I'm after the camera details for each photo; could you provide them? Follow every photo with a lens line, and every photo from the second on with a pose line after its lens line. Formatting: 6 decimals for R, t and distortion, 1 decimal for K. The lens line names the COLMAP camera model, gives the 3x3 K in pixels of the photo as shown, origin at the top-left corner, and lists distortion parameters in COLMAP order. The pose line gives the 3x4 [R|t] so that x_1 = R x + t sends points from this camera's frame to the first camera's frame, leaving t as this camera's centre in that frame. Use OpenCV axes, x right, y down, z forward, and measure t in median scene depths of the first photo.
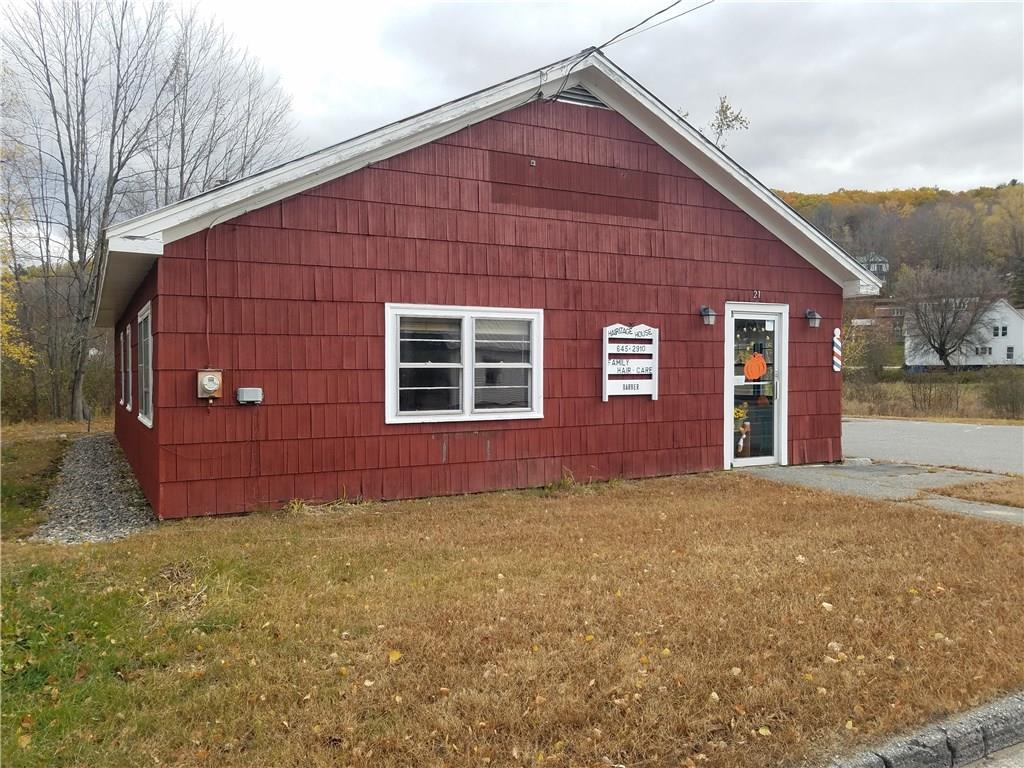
lens RADIAL K [[817.5, 0, 515.4], [0, 817.5, 380.3], [0, 0, 1]] dist [-0.001398, 0.002366]
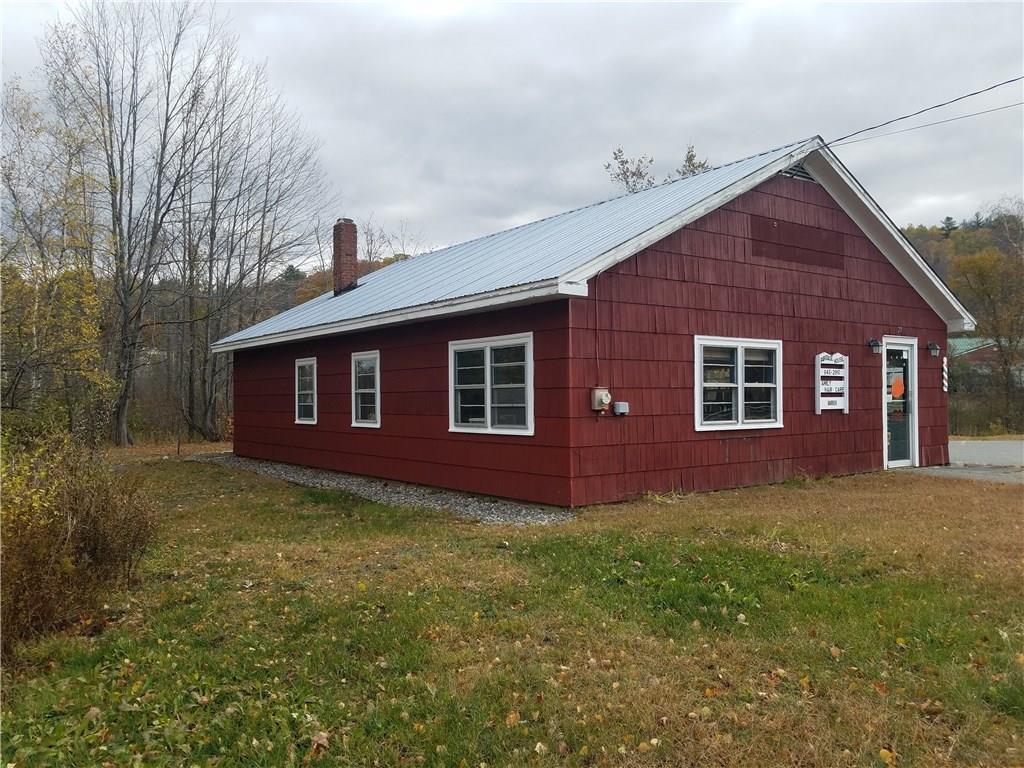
lens RADIAL K [[817.5, 0, 507.4], [0, 817.5, 386.6], [0, 0, 1]] dist [-0.001398, 0.002366]
pose [[0.990889, -0.000567, 0.134678, -0.532461], [0.004162, 0.999643, -0.026408, 0.014481], [-0.134615, 0.026728, 0.990537, -0.177077]]
